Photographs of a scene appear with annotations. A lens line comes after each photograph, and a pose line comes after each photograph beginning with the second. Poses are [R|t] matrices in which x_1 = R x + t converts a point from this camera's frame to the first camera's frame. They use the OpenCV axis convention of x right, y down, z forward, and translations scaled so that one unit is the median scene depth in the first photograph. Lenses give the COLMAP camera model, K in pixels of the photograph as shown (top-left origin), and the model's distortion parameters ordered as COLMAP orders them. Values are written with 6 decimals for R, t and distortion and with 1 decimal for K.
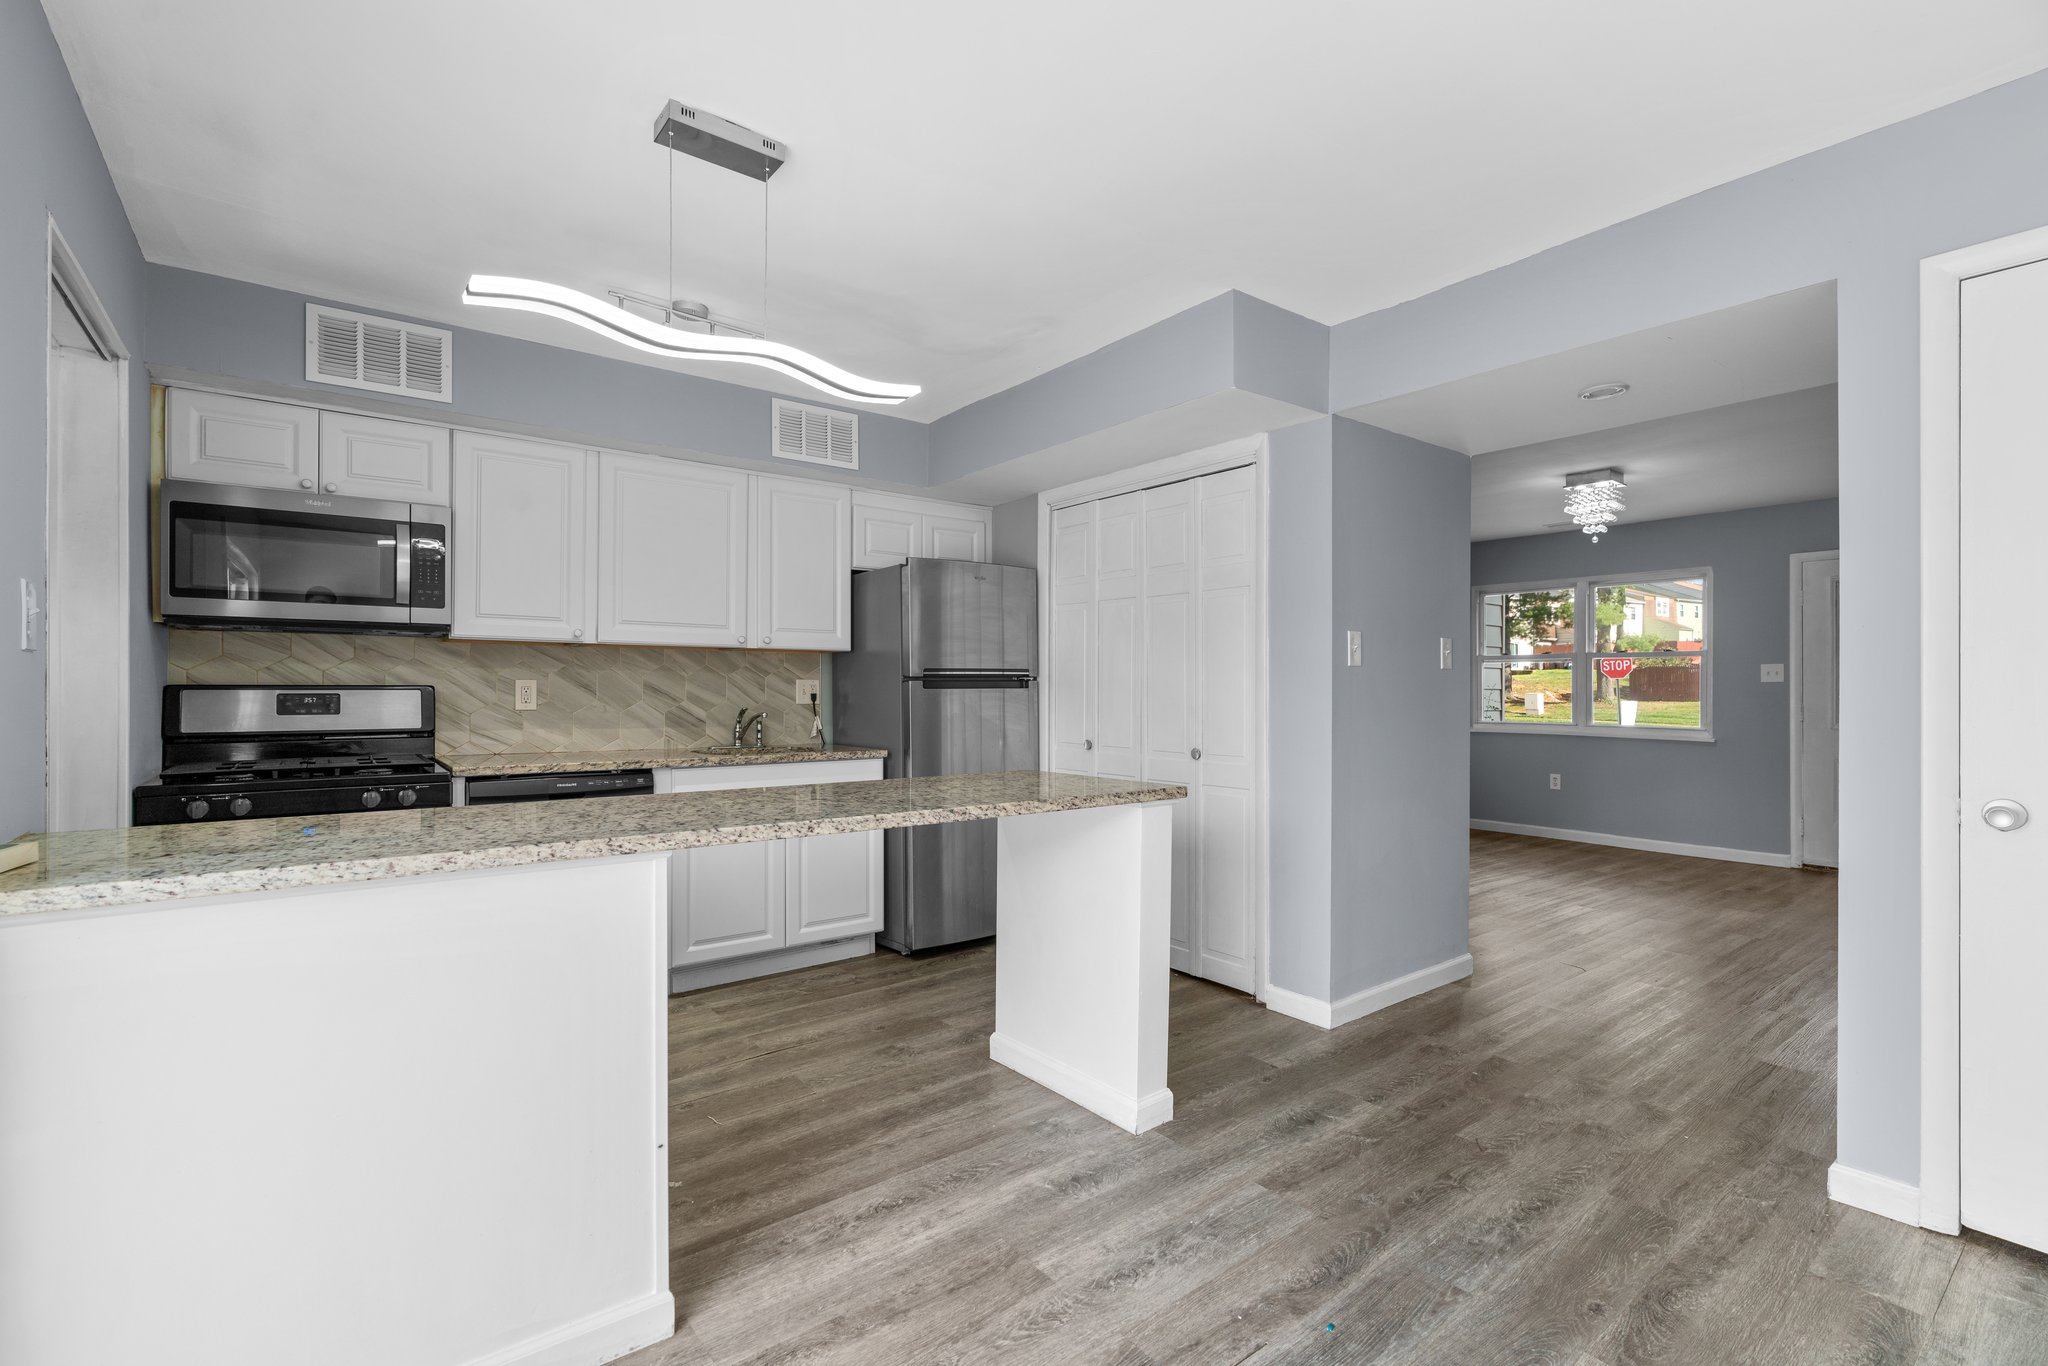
lens RADIAL K [[936.8, 0, 1041.1], [0, 936.8, 688.6], [0, 0, 1]] dist [-0.011070, 0.006091]
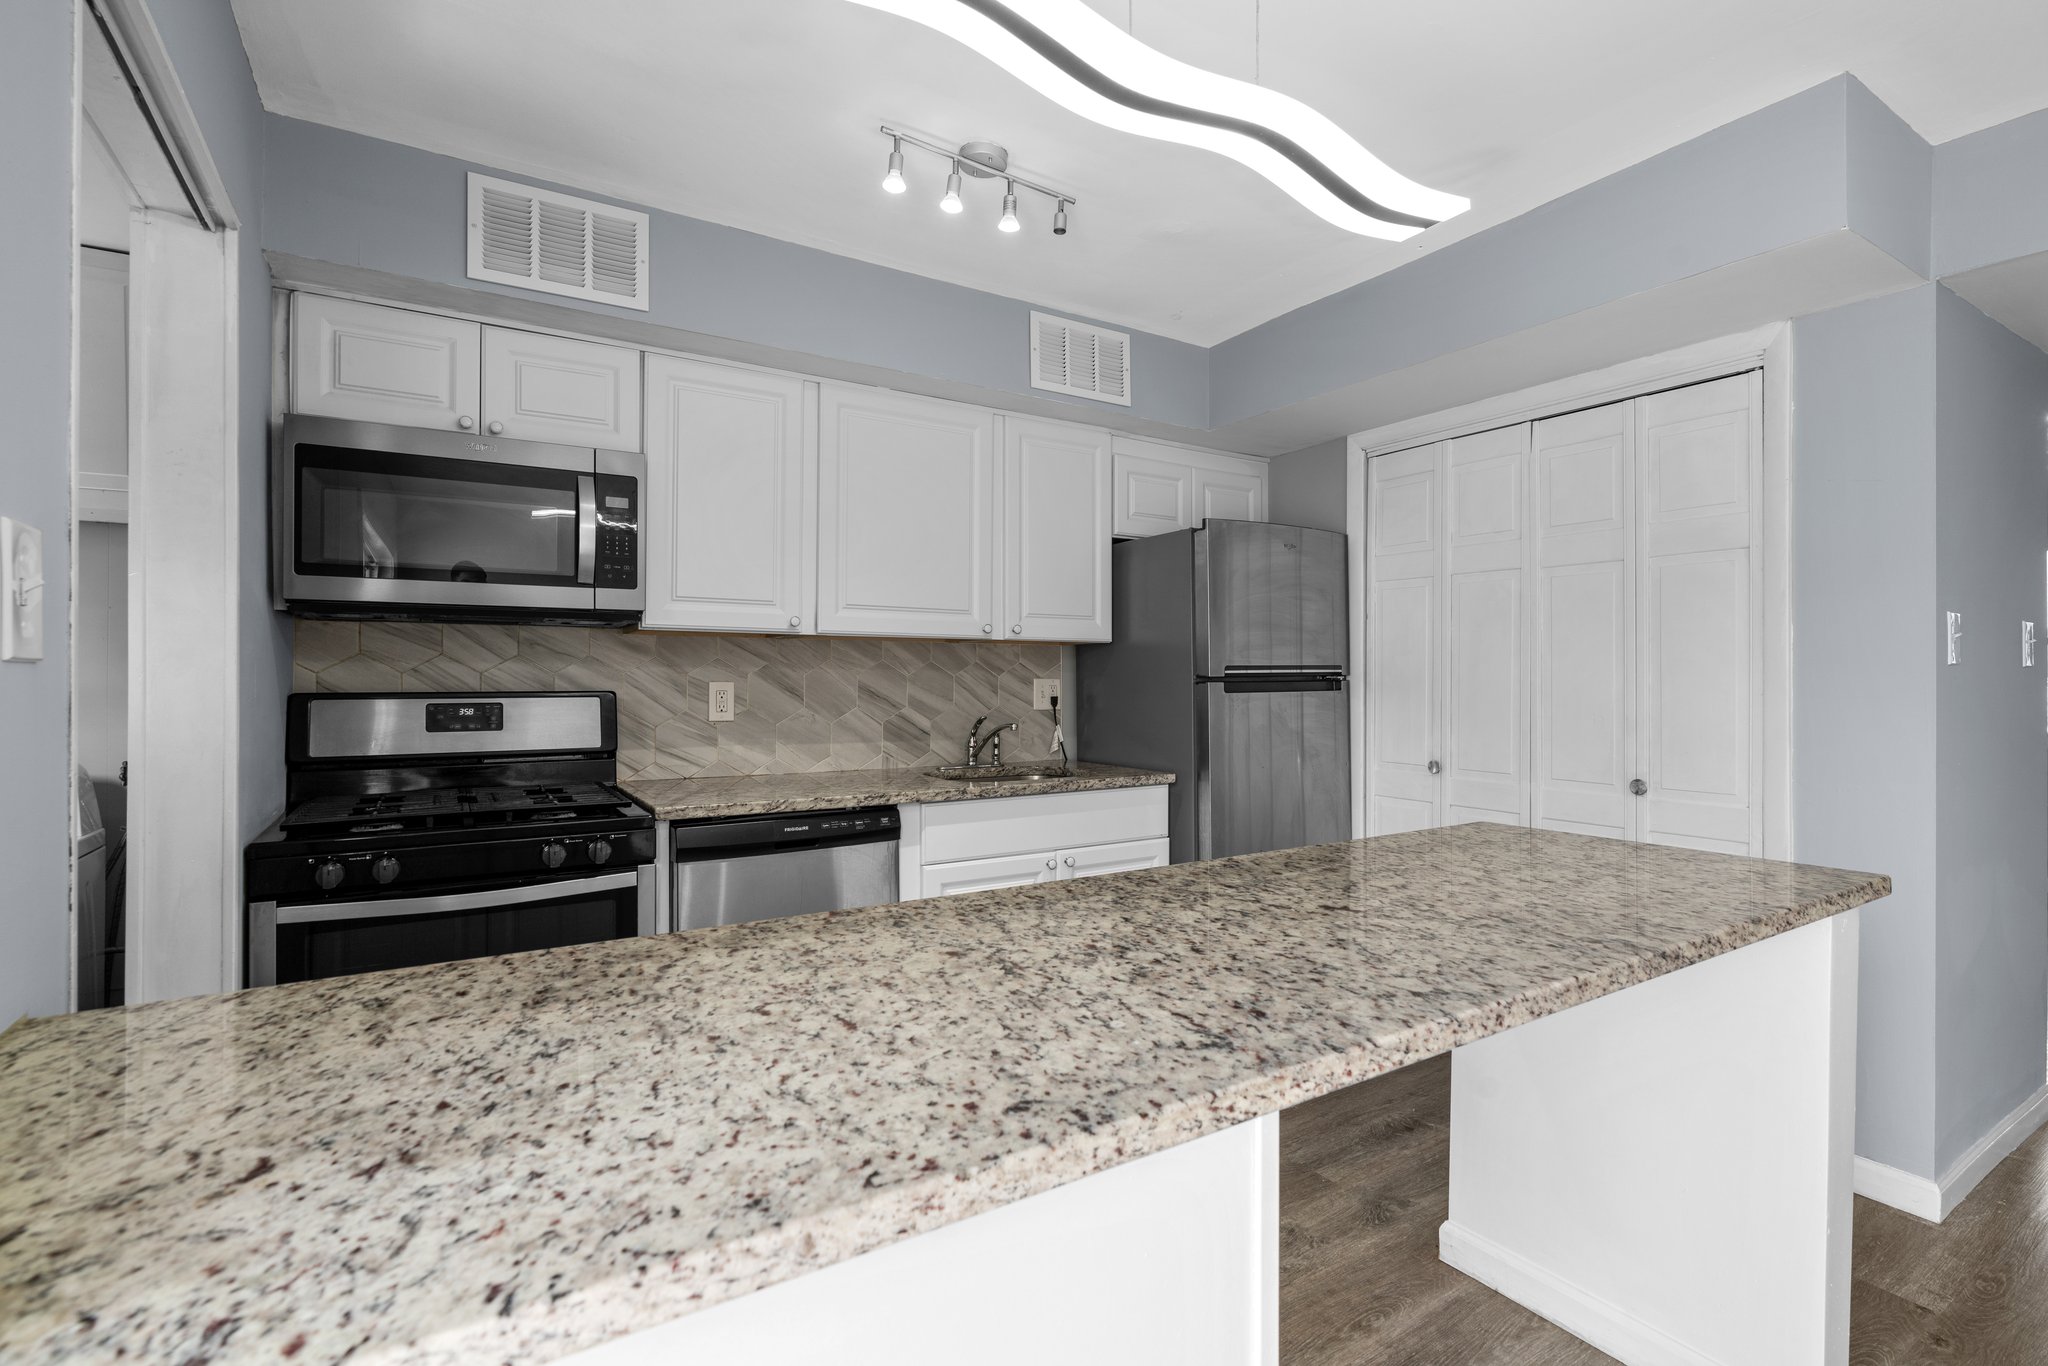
lens RADIAL K [[936.8, 0, 1027.3], [0, 936.8, 673.6], [0, 0, 1]] dist [-0.011070, 0.006091]
pose [[0.995637, -0.000701, -0.093310, -0.249983], [0.000517, 0.999998, -0.002001, -0.016430], [0.093311, 0.001944, 0.995635, 0.276247]]
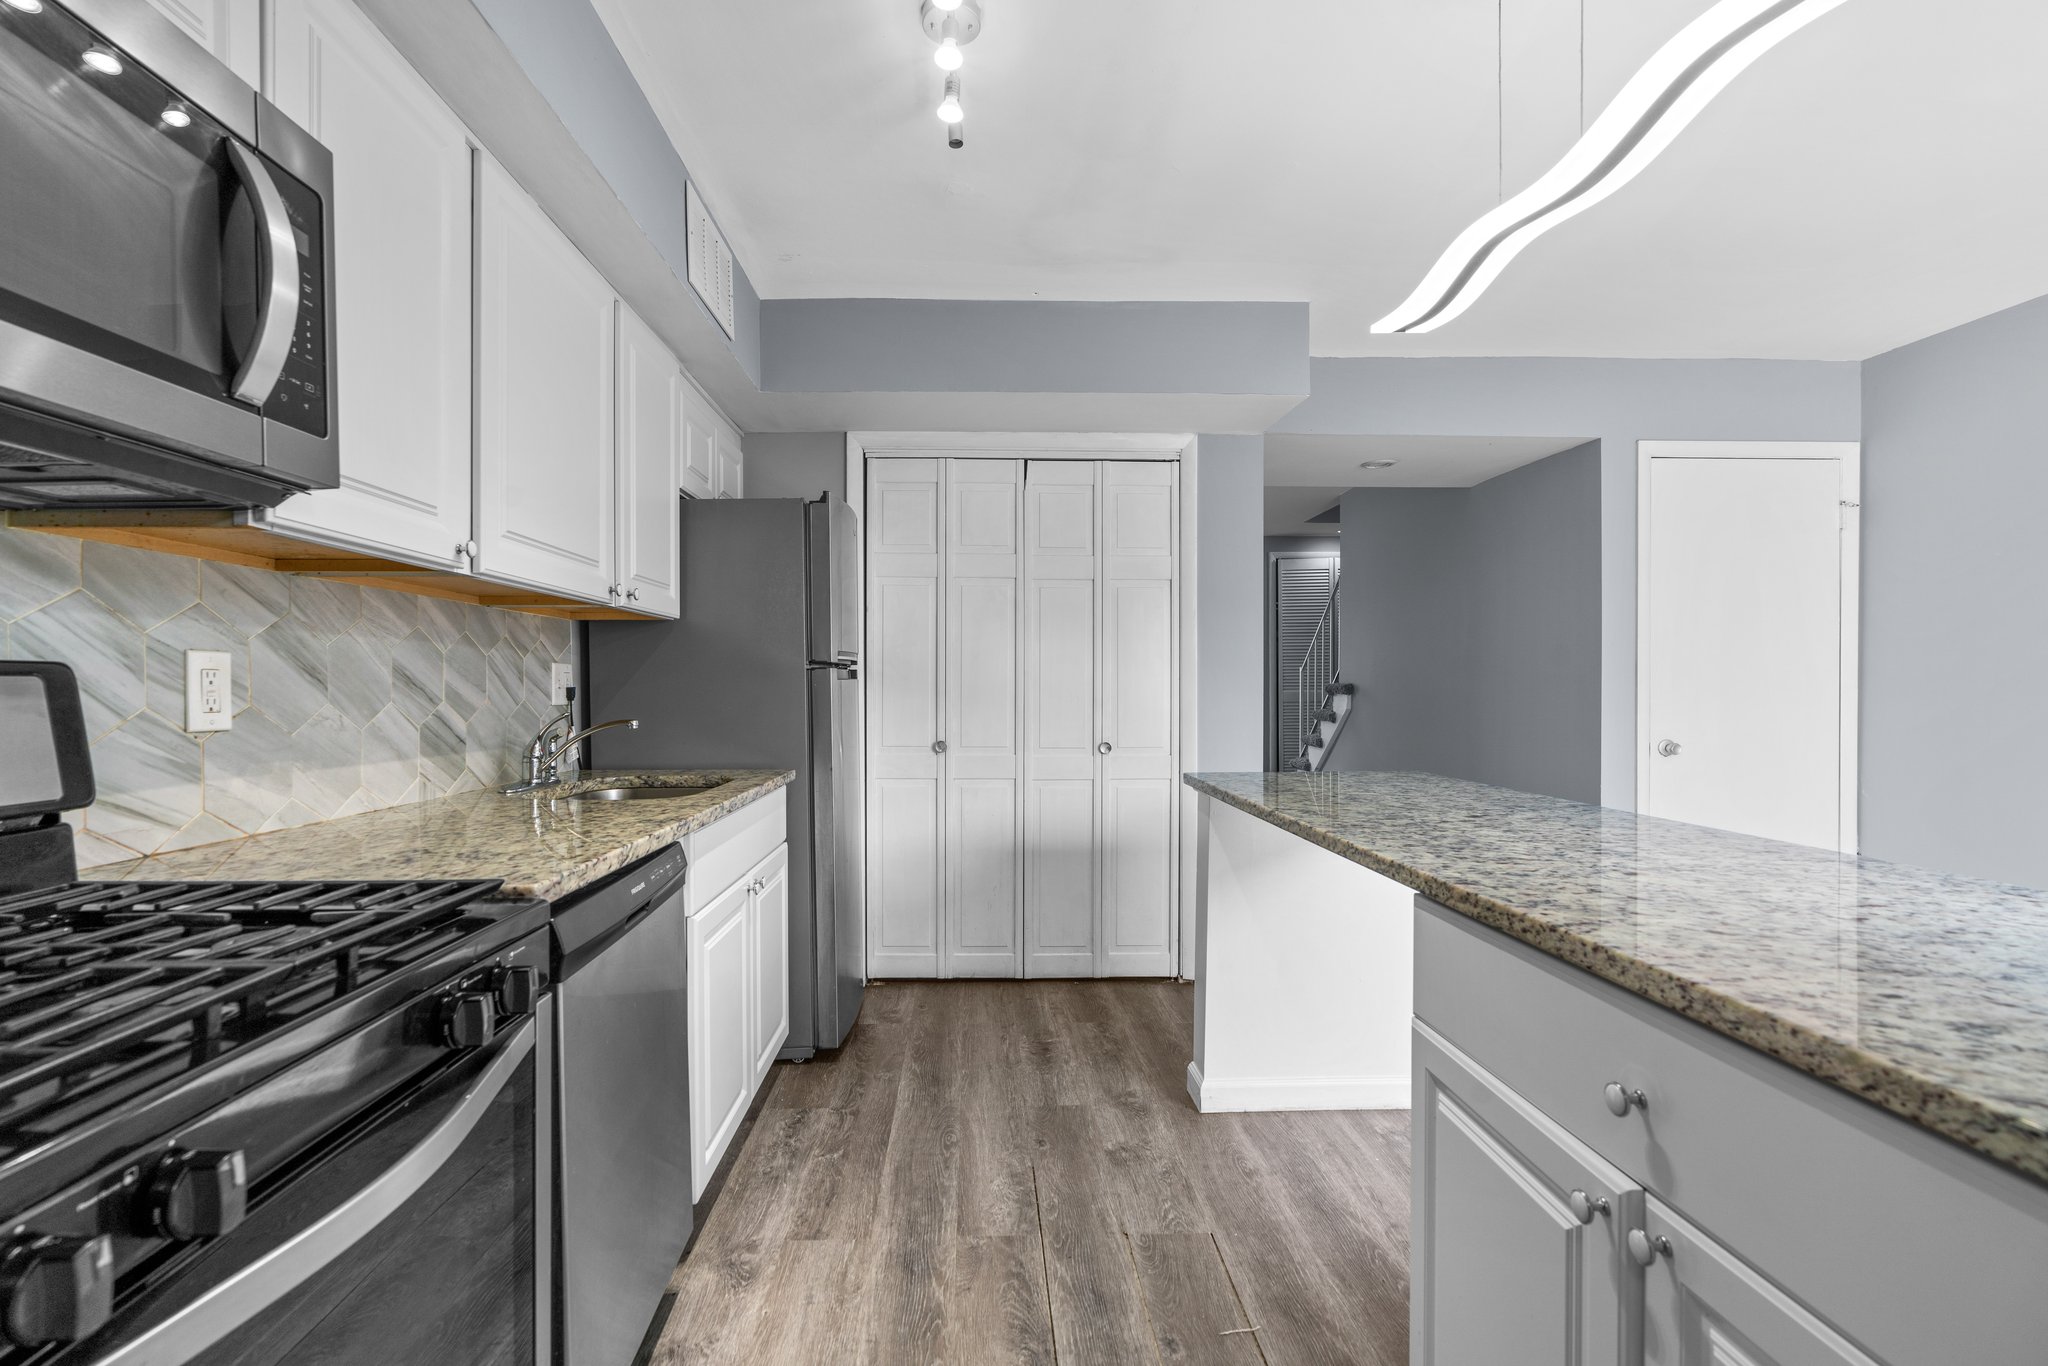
lens RADIAL K [[936.8, 0, 974.9], [0, 936.8, 697.1], [0, 0, 1]] dist [-0.011070, 0.006091]
pose [[0.590772, -0.011002, 0.806764, -0.744449], [-0.001260, 0.999893, 0.014559, 0.003444], [-0.806838, -0.009618, 0.590695, 0.578641]]
